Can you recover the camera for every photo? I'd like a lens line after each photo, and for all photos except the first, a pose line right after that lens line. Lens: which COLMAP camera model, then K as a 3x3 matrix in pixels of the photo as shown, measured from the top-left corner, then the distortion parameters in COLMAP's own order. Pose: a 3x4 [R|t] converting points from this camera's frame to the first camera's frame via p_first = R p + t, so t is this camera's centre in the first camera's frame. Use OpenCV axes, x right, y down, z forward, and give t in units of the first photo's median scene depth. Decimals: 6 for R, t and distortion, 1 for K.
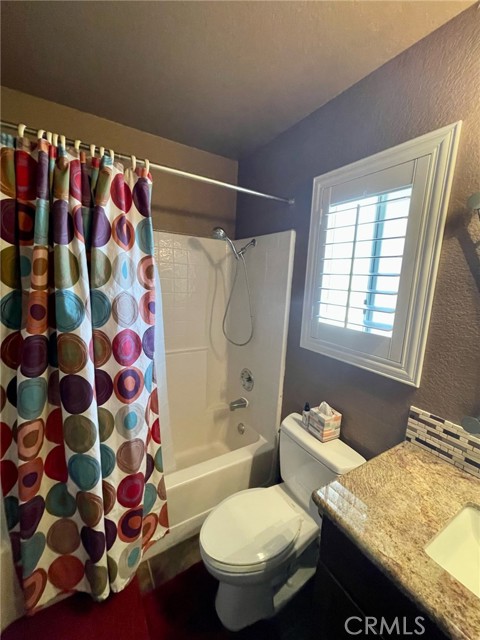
lens RADIAL K [[257.5, 0, 243.9], [0, 257.5, 321.0], [0, 0, 1]] dist [-0.008466, 0.000040]
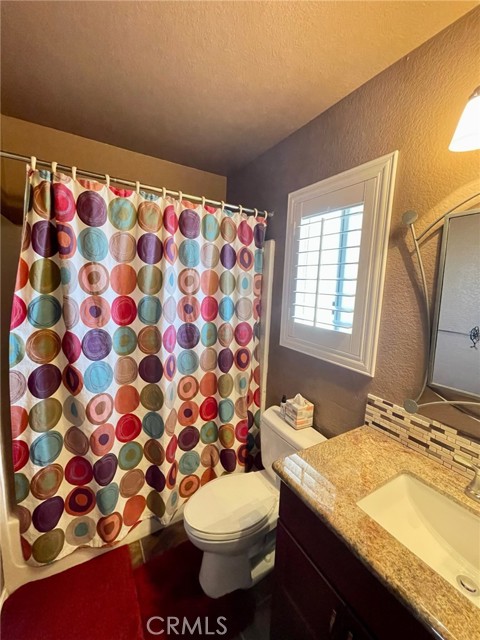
lens RADIAL K [[257.5, 0, 243.9], [0, 257.5, 321.0], [0, 0, 1]] dist [-0.008466, 0.000040]
pose [[0.999965, -0.005602, -0.006215, 0.102098], [0.005461, 0.999732, -0.022514, 0.029196], [0.006340, 0.022479, 0.999727, -0.143150]]
